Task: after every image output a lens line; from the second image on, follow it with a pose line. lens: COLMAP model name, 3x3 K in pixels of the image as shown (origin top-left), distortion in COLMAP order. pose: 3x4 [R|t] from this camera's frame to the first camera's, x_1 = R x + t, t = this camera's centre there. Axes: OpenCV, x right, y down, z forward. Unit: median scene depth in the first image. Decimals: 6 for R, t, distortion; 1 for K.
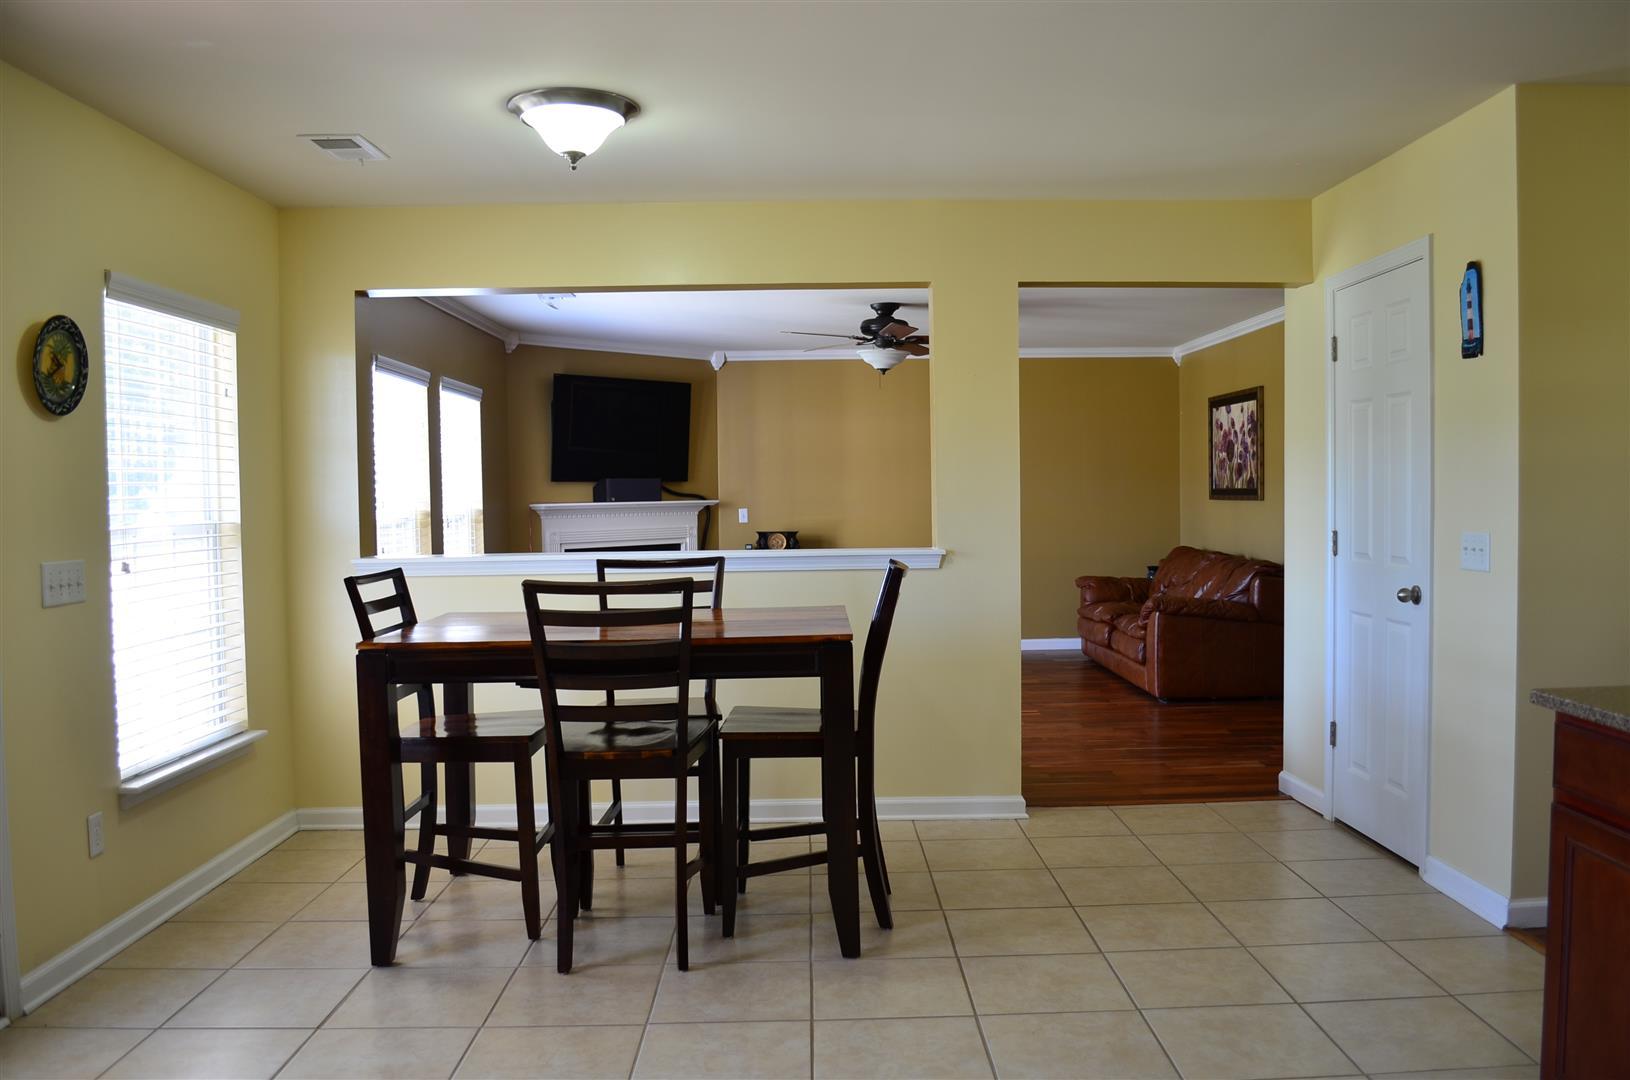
lens RADIAL K [[1285.1, 0, 838.7], [0, 1285.1, 540.6], [0, 0, 1]] dist [-0.074914, 0.008013]
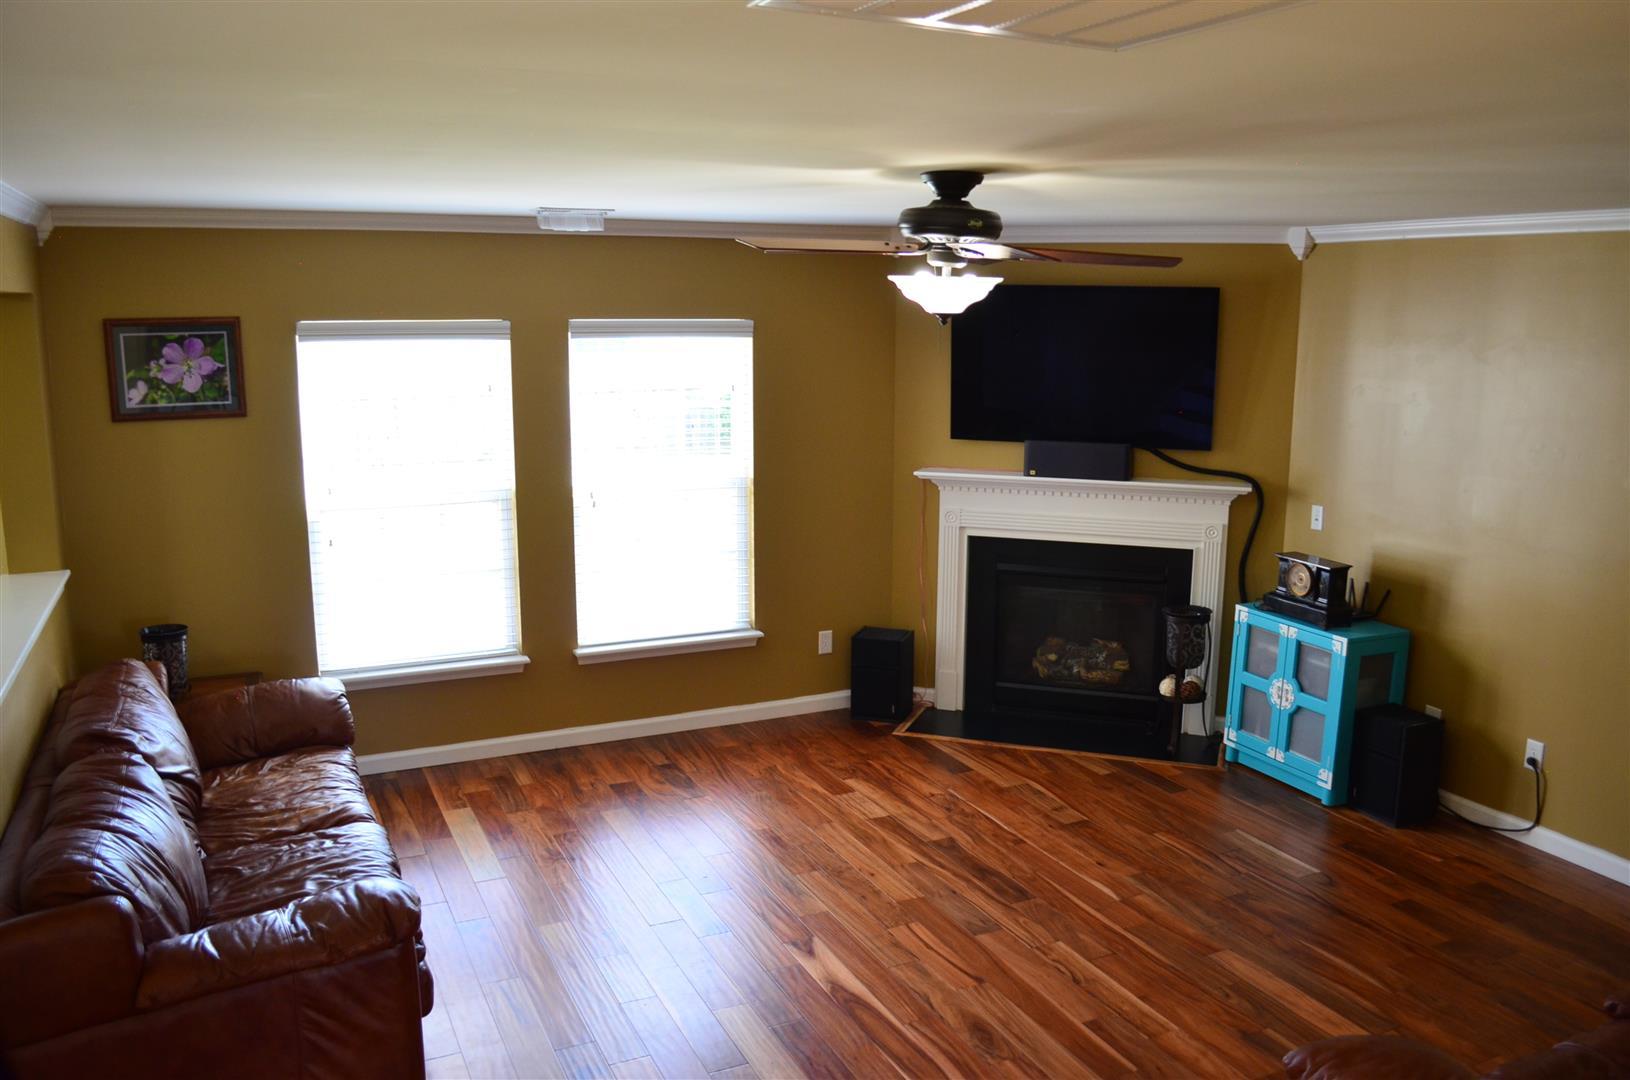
lens RADIAL K [[1285.1, 0, 838.7], [0, 1285.1, 540.6], [0, 0, 1]] dist [-0.074914, 0.008013]
pose [[0.414440, 0.182314, -0.891628, 0.353117], [-0.046844, 0.982704, 0.179163, -0.103822], [0.908870, -0.032485, 0.415812, 0.585579]]
